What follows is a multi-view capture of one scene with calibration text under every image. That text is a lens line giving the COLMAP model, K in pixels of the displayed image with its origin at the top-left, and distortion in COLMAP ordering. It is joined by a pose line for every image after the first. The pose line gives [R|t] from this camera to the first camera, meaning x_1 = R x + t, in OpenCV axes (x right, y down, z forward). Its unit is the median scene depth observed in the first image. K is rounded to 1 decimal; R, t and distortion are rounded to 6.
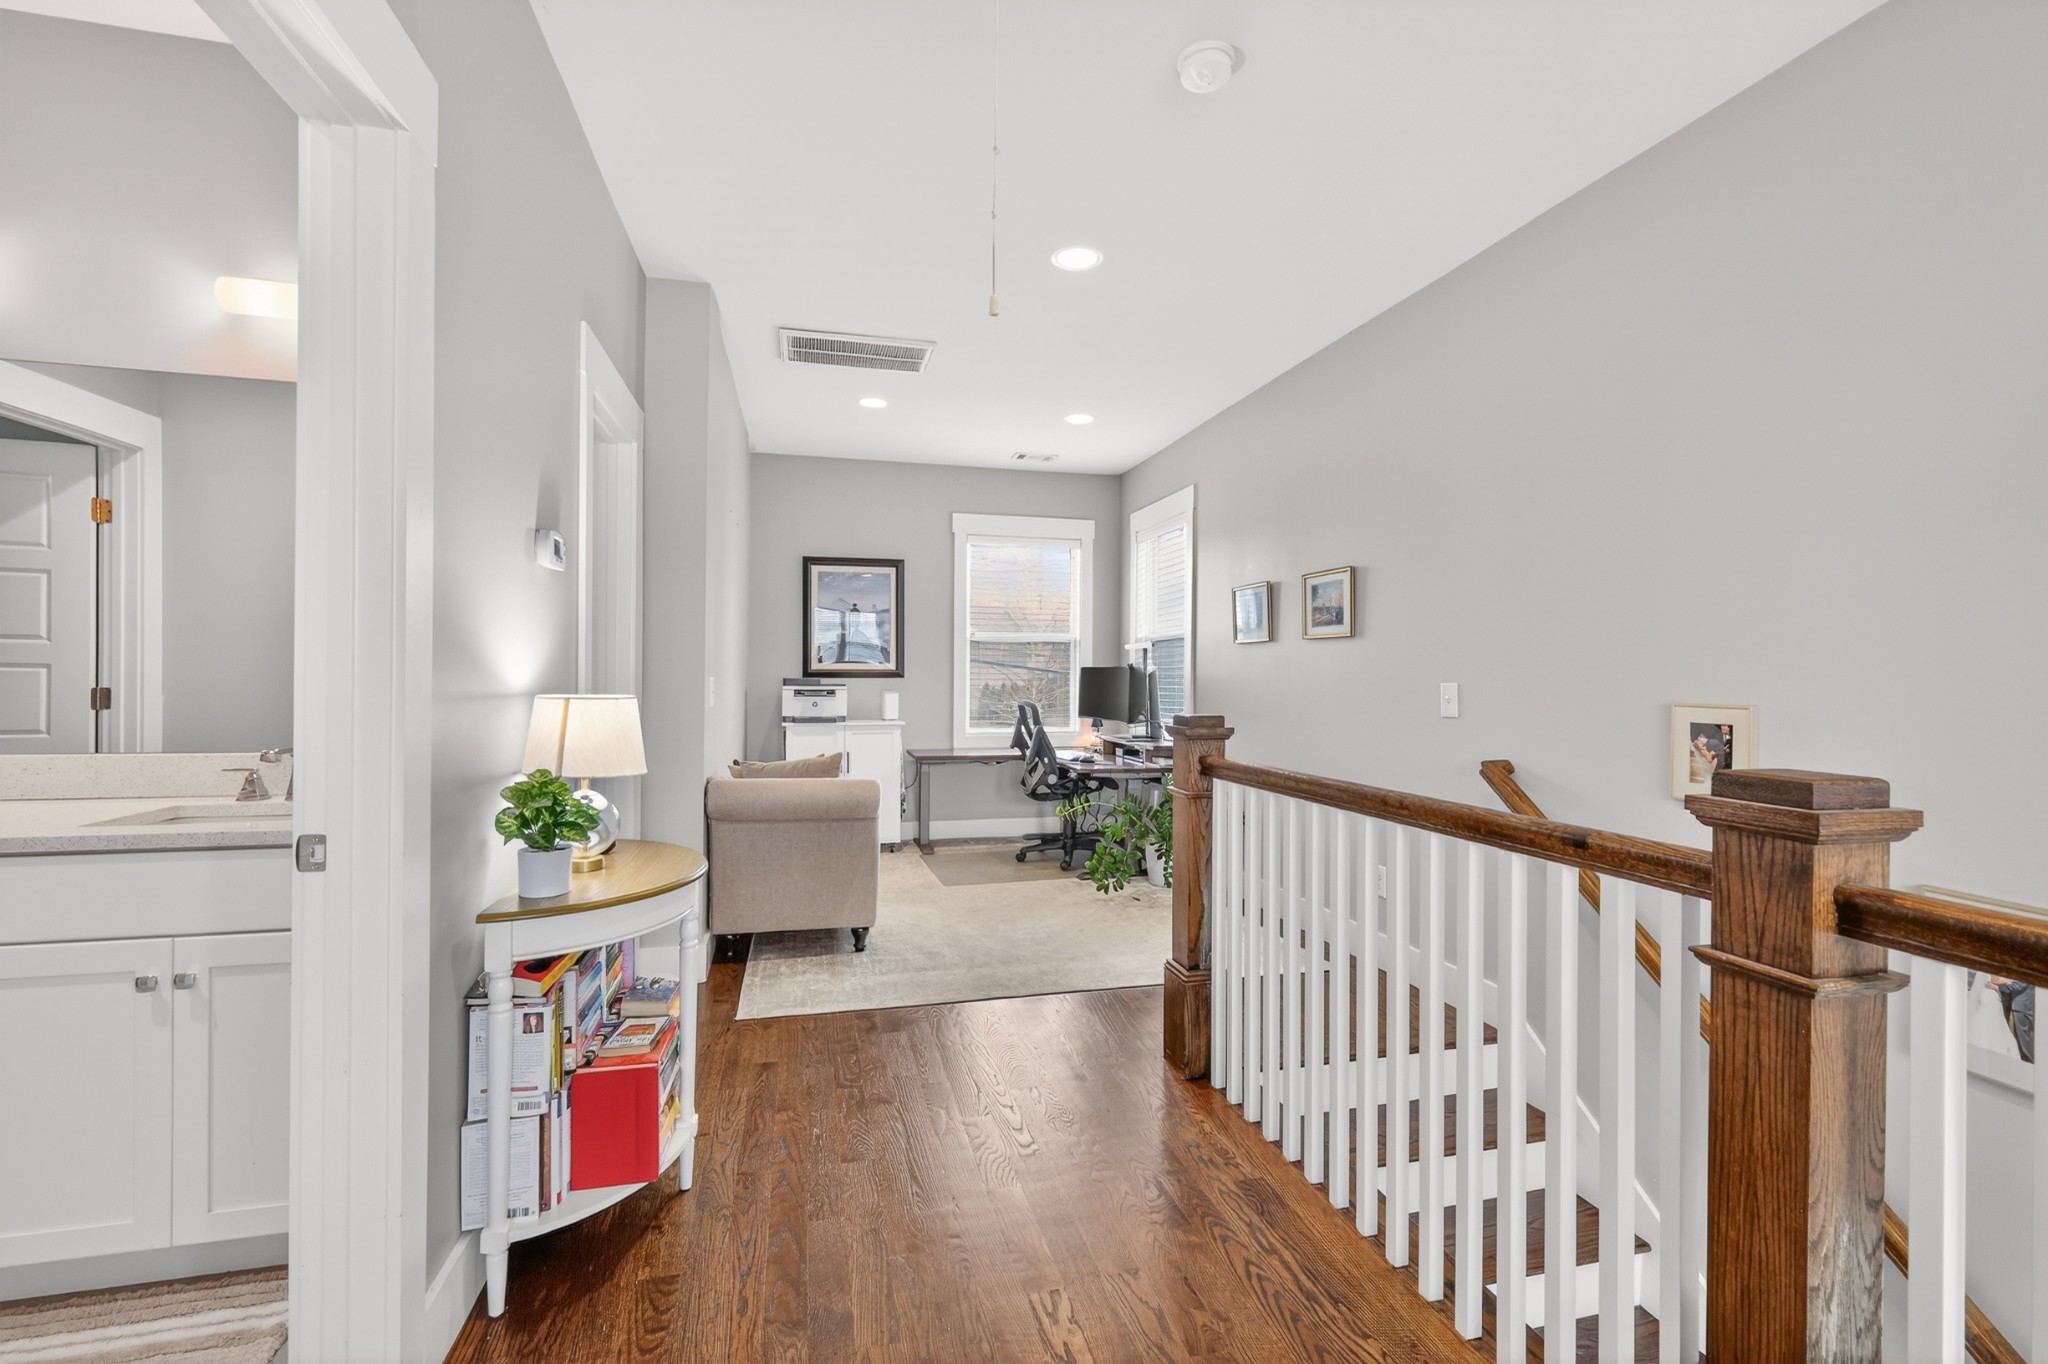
lens RADIAL K [[886.5, 0, 1025.6], [0, 886.5, 677.0], [0, 0, 1]] dist [0.000740, -0.000337]
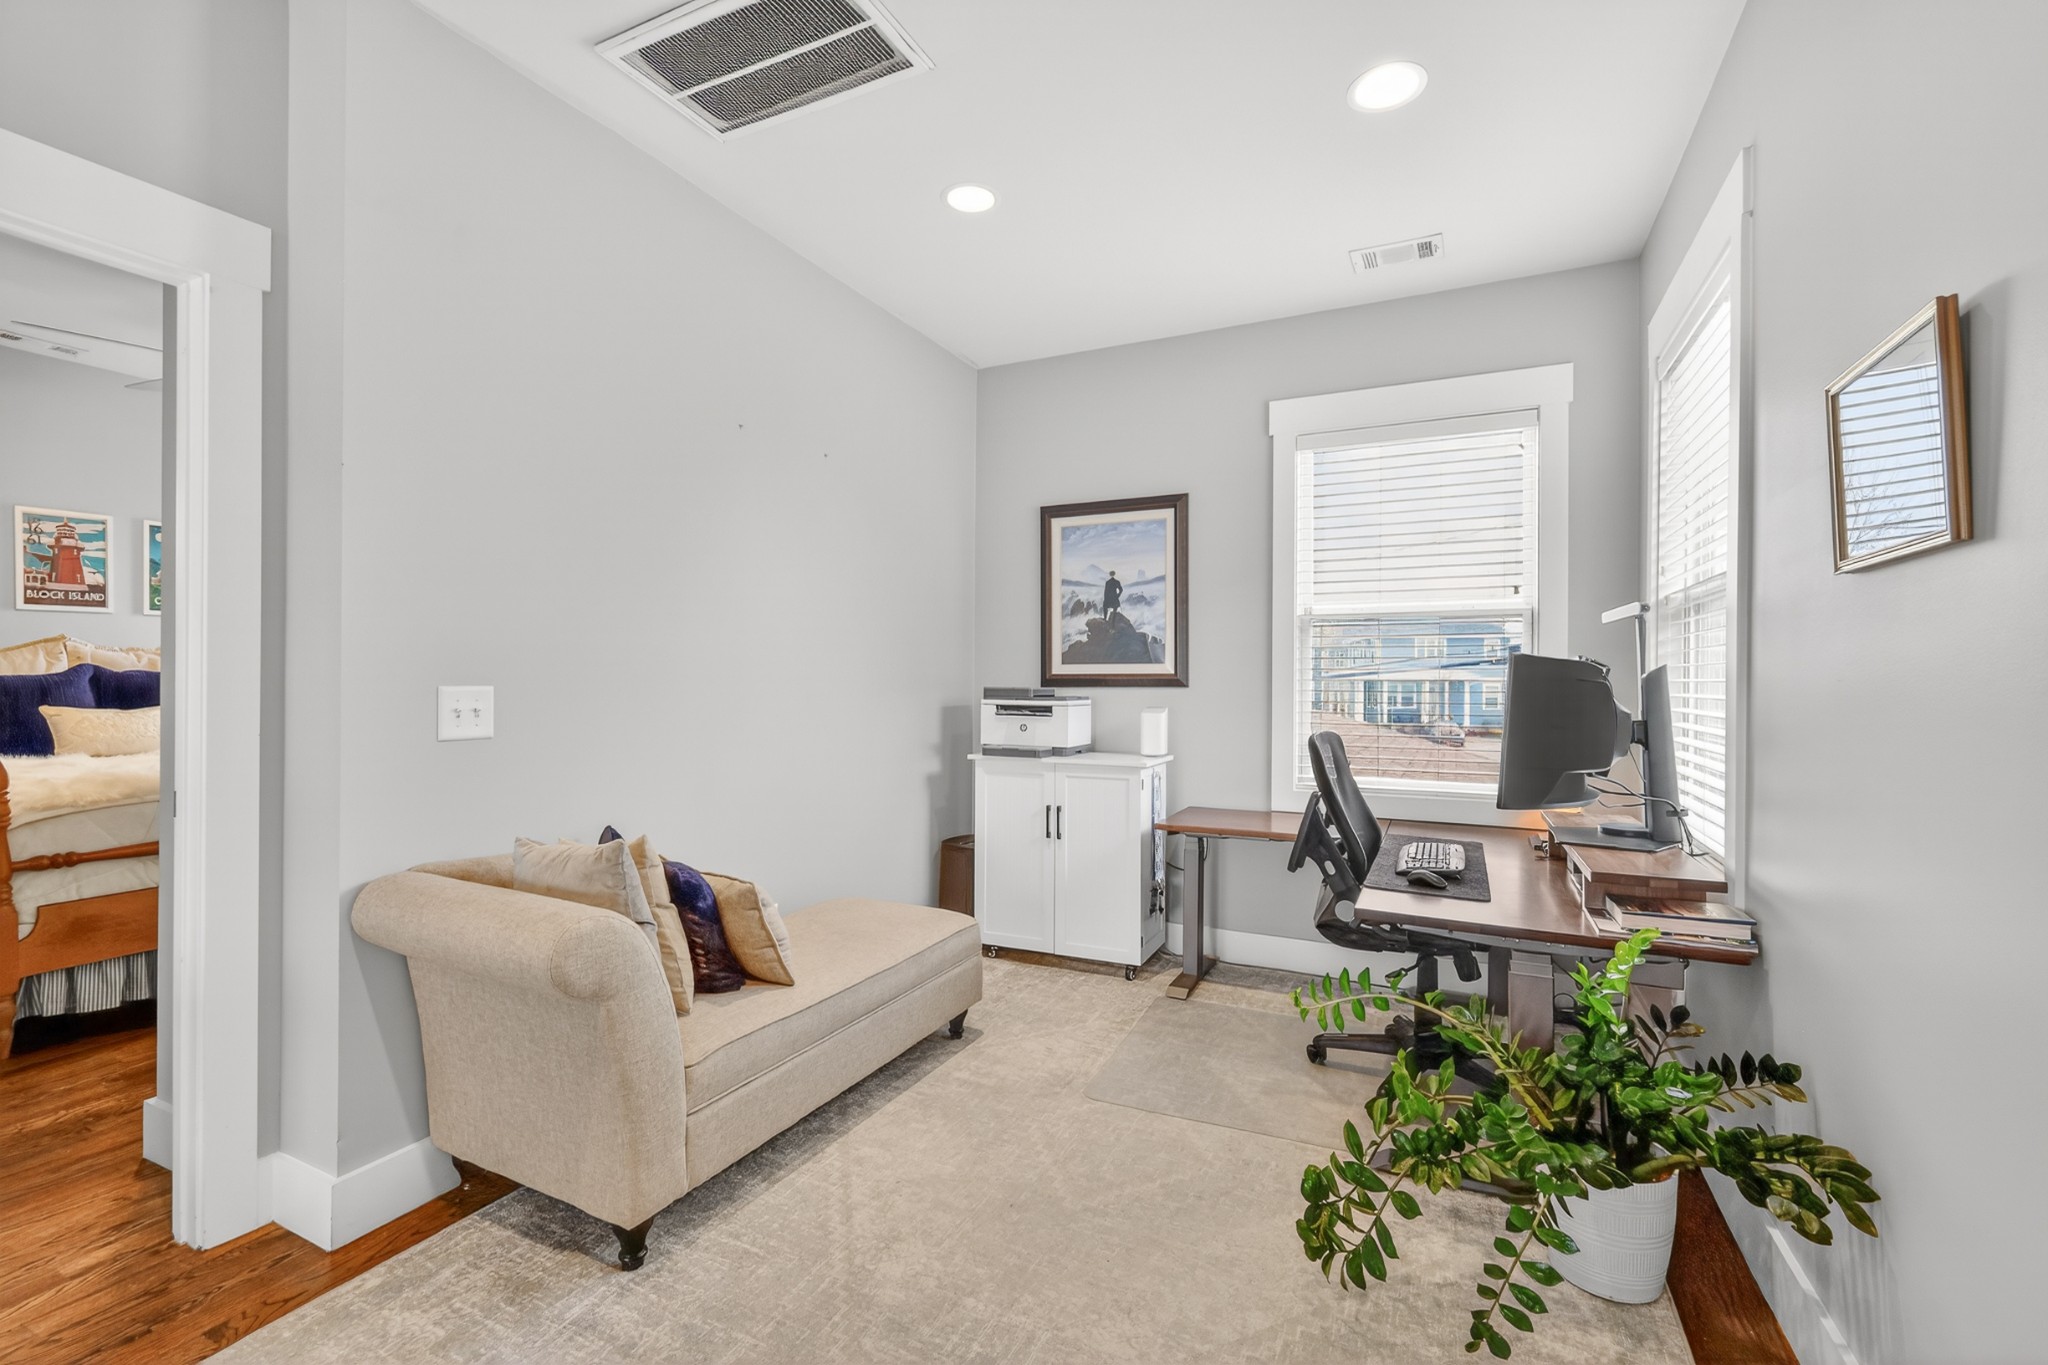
lens RADIAL K [[886.5, 0, 1025.6], [0, 886.5, 677.5], [0, 0, 1]] dist [0.000740, -0.000337]
pose [[0.766556, -0.004269, -0.642163, 0.172404], [-0.000923, 0.999970, -0.007749, -0.000928], [0.642177, 0.006533, 0.766529, 0.475662]]
